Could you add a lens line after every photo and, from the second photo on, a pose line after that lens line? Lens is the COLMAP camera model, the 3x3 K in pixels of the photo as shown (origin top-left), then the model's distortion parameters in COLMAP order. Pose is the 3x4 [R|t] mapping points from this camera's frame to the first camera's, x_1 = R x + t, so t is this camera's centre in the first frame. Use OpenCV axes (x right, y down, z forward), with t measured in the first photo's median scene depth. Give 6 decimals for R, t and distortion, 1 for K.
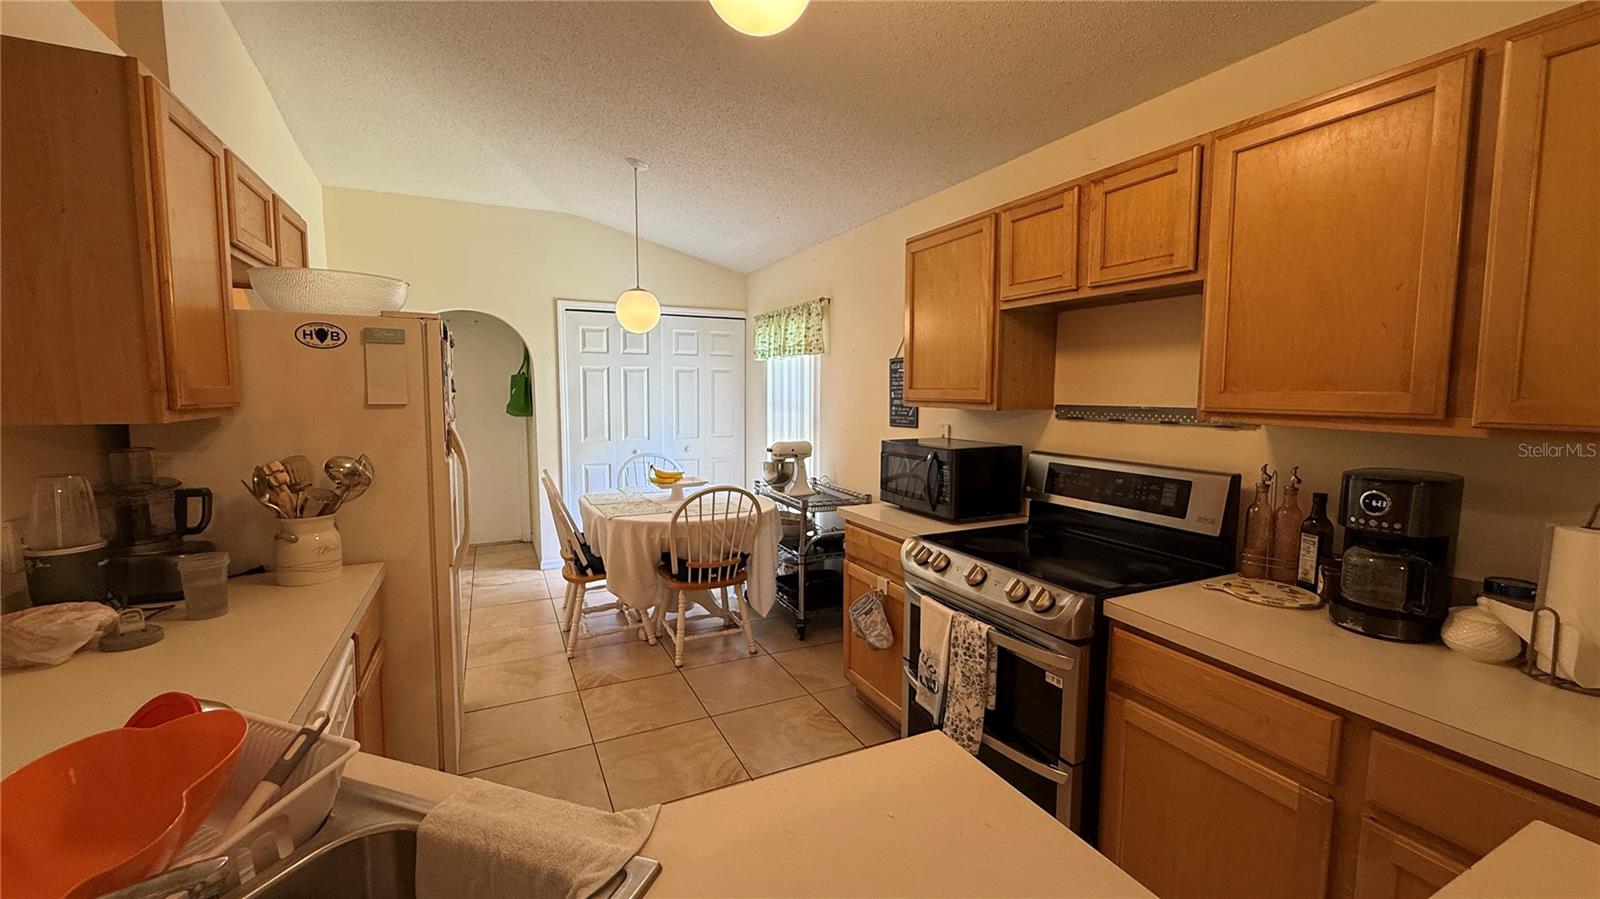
lens RADIAL K [[629.1, 0, 796.4], [0, 629.1, 443.7], [0, 0, 1]] dist [-0.001113, -0.000640]
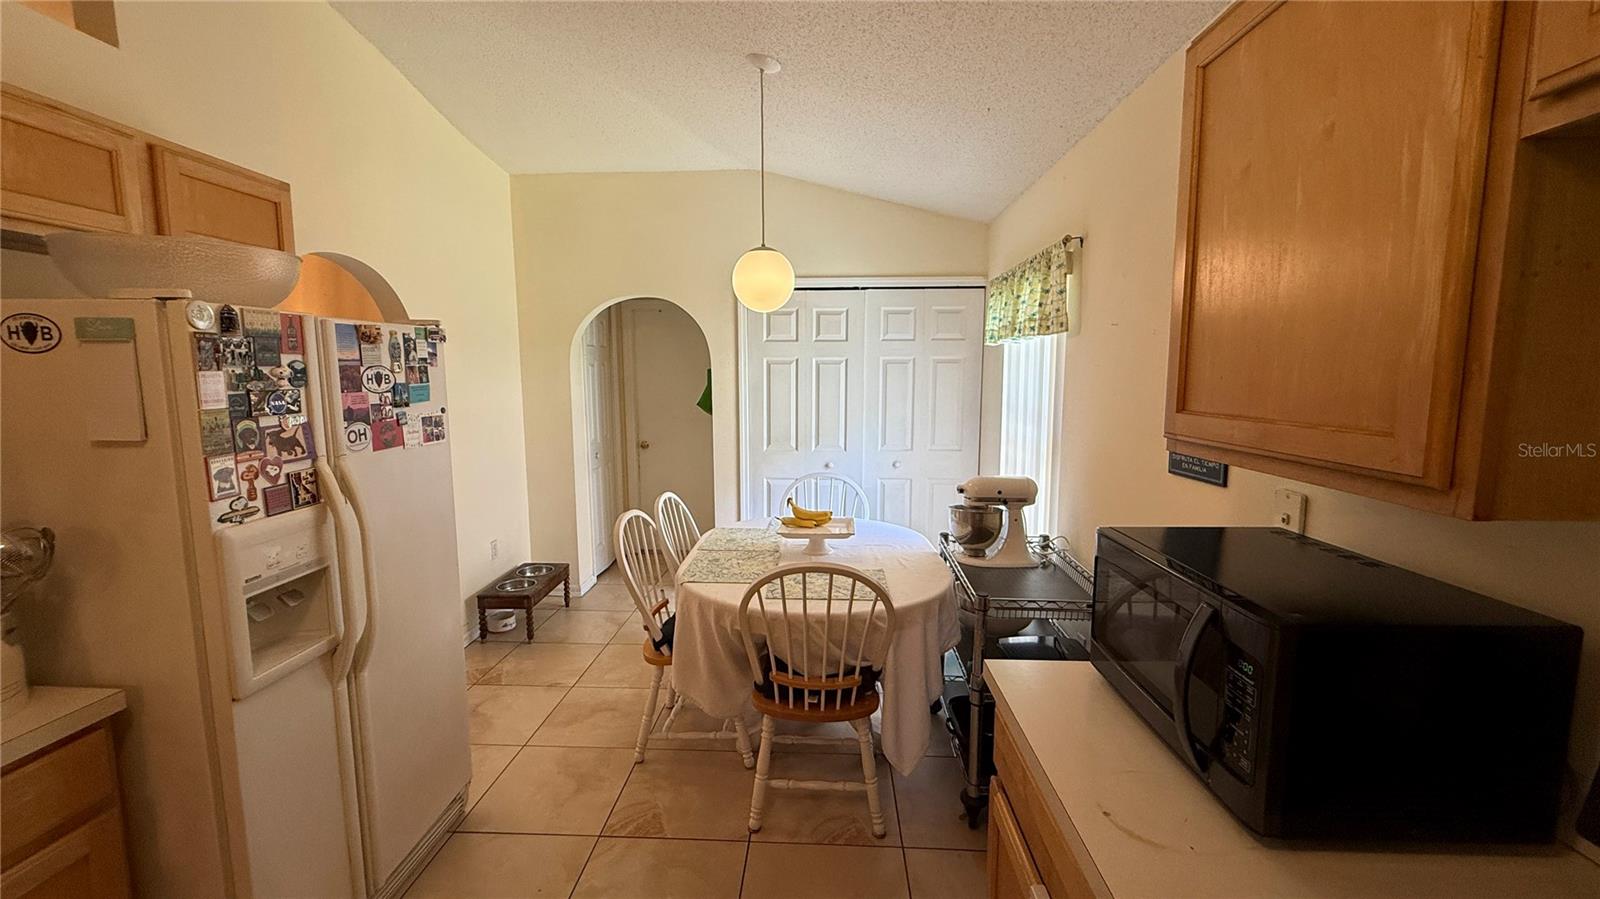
lens RADIAL K [[629.1, 0, 800.4], [0, 629.1, 444.9], [0, 0, 1]] dist [-0.001113, -0.000640]
pose [[0.878809, 0.048246, -0.474729, 0.114835], [-0.036396, 0.998755, 0.034126, -0.050612], [0.475784, -0.012712, 0.879470, 0.377631]]
